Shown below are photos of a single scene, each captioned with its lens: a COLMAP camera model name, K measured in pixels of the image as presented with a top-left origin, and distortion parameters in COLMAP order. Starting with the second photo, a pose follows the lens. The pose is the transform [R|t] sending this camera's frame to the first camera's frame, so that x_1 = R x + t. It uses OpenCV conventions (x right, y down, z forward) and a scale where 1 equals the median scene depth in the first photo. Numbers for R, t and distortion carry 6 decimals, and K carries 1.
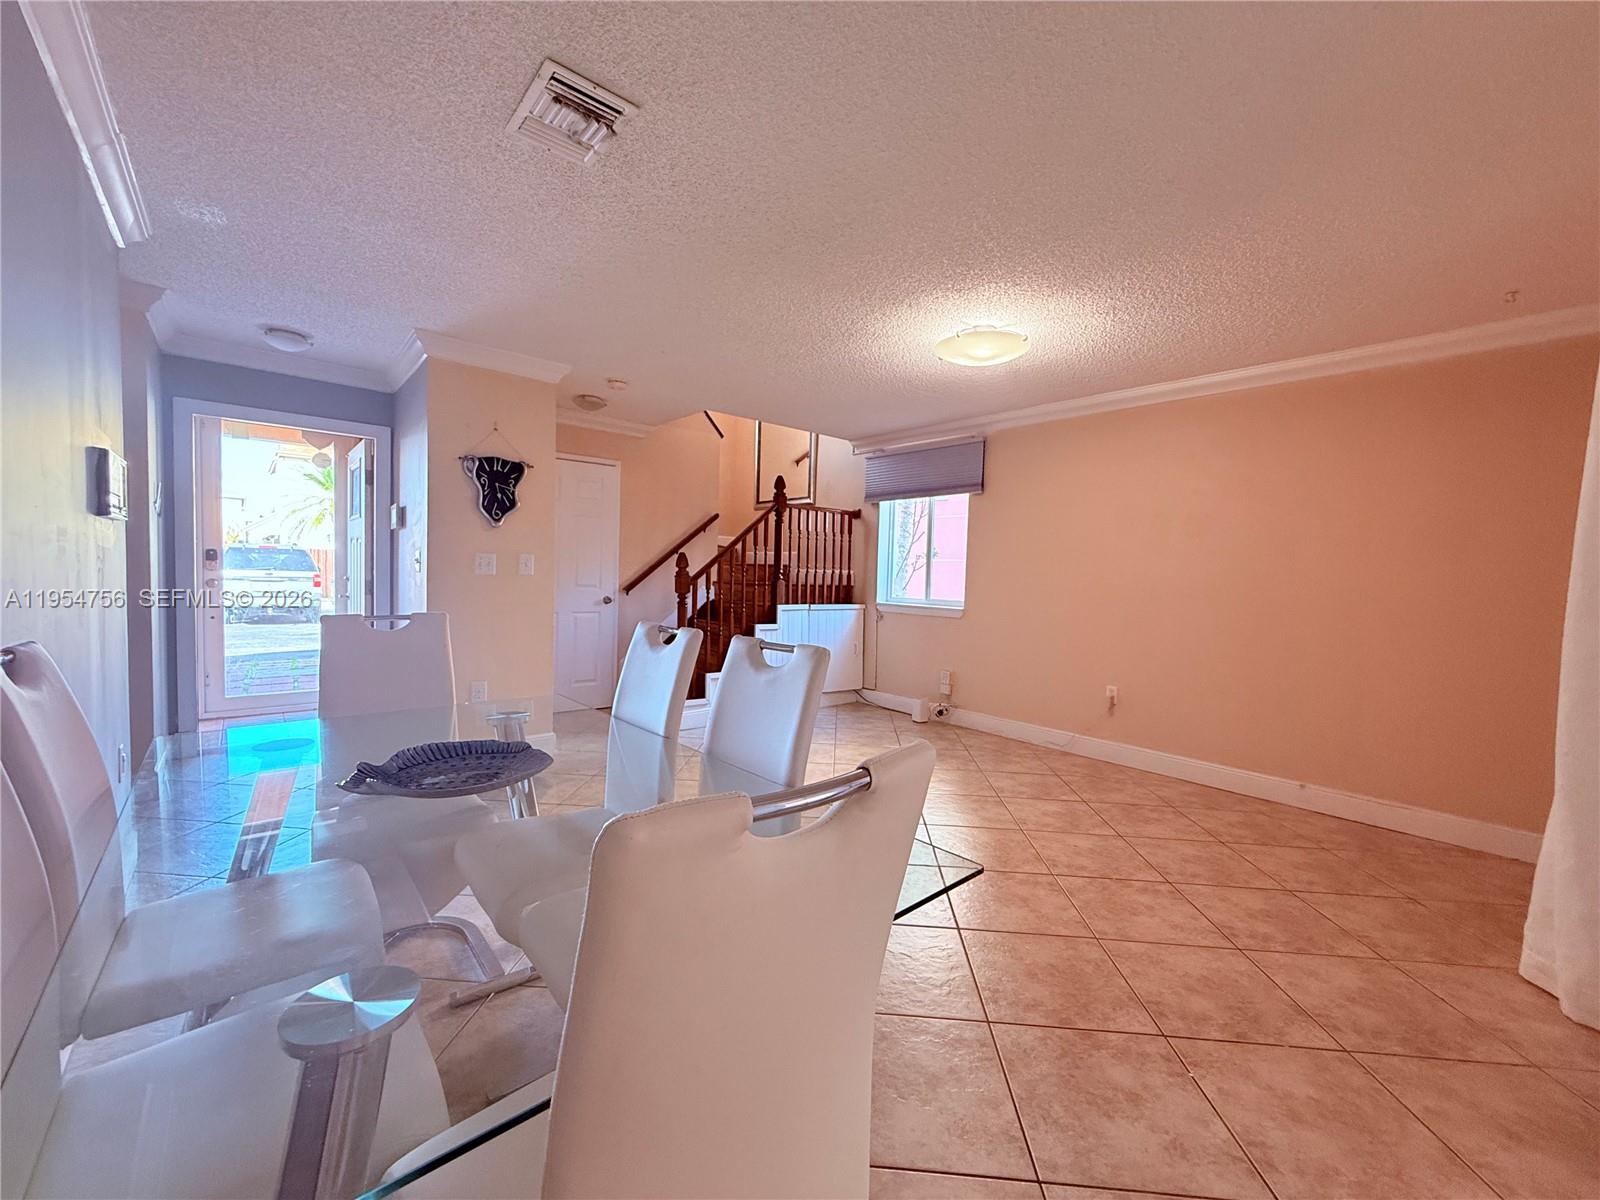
lens RADIAL K [[627.0, 0, 765.8], [0, 627.0, 595.5], [0, 0, 1]] dist [0.000190, 0.000034]
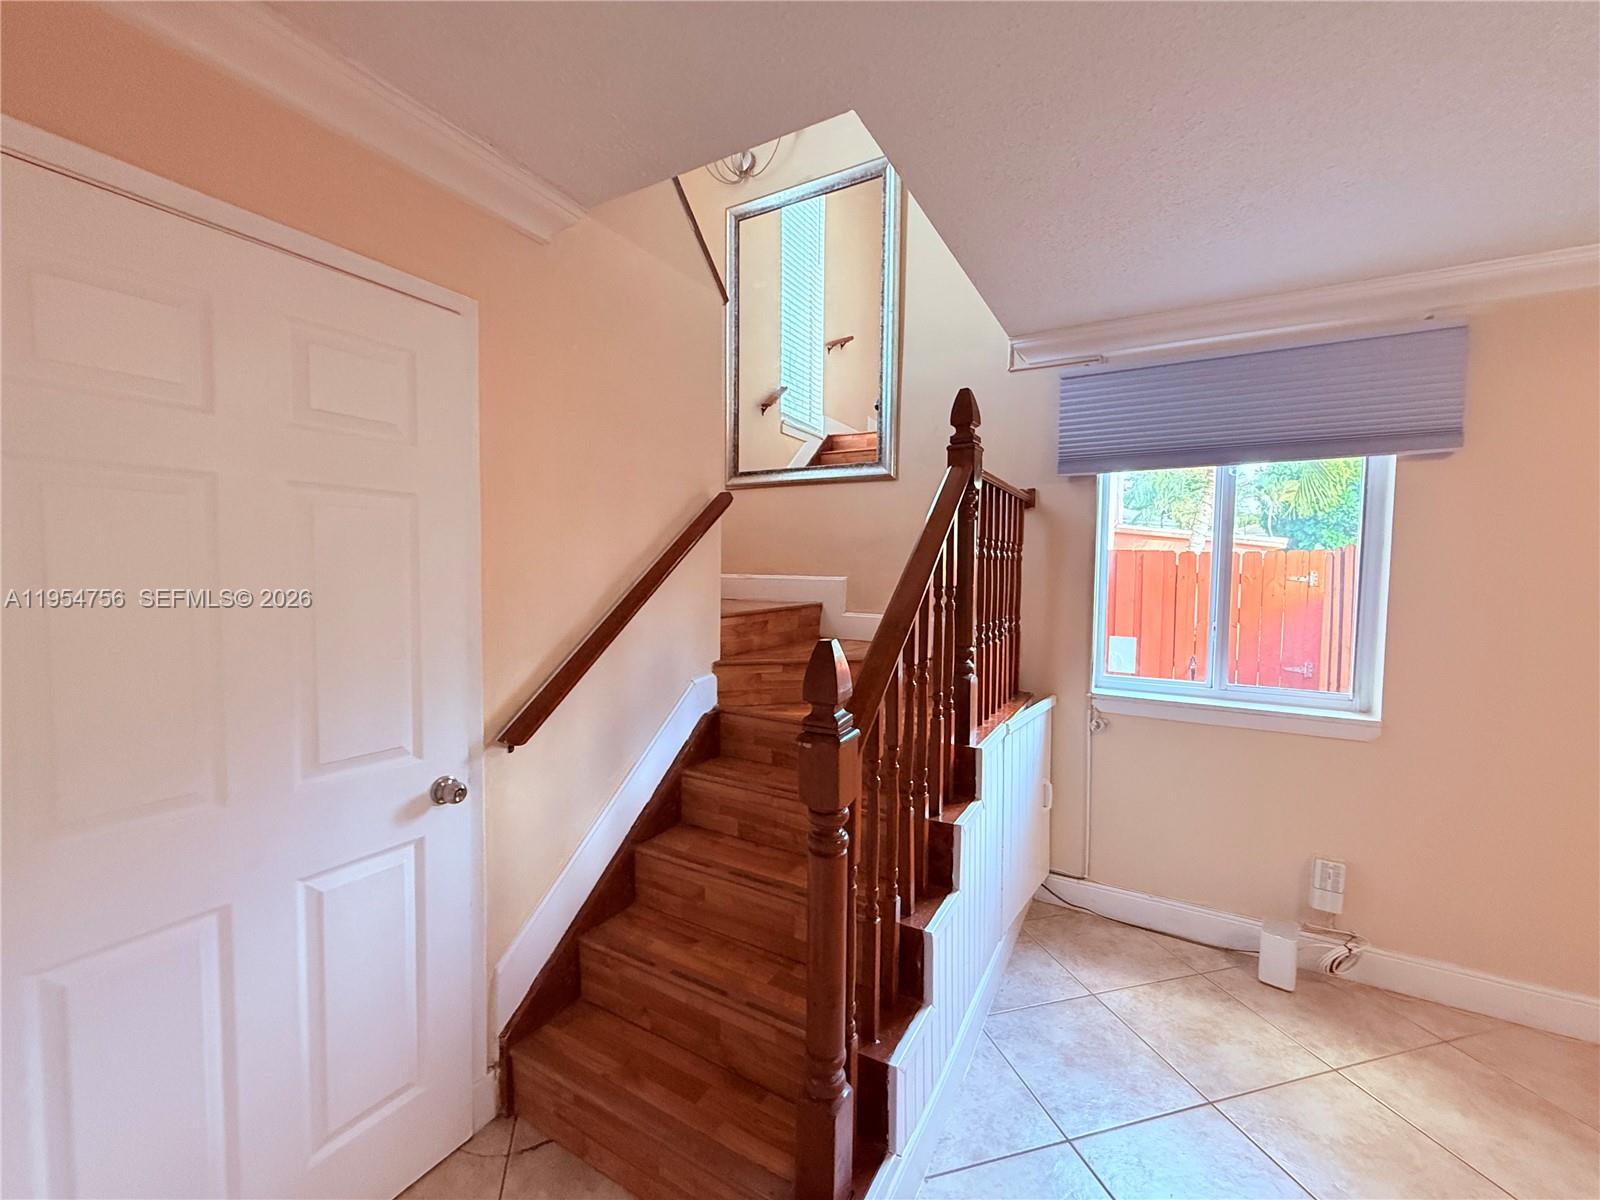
lens RADIAL K [[652.1, 0, 795.0], [0, 652.1, 599.9], [0, 0, 1]] dist [0.000972, 0.000089]
pose [[0.937965, -0.037356, 0.344713, -0.195873], [0.030785, 0.999225, 0.024519, -0.077637], [-0.345362, -0.012386, 0.938388, 0.647172]]
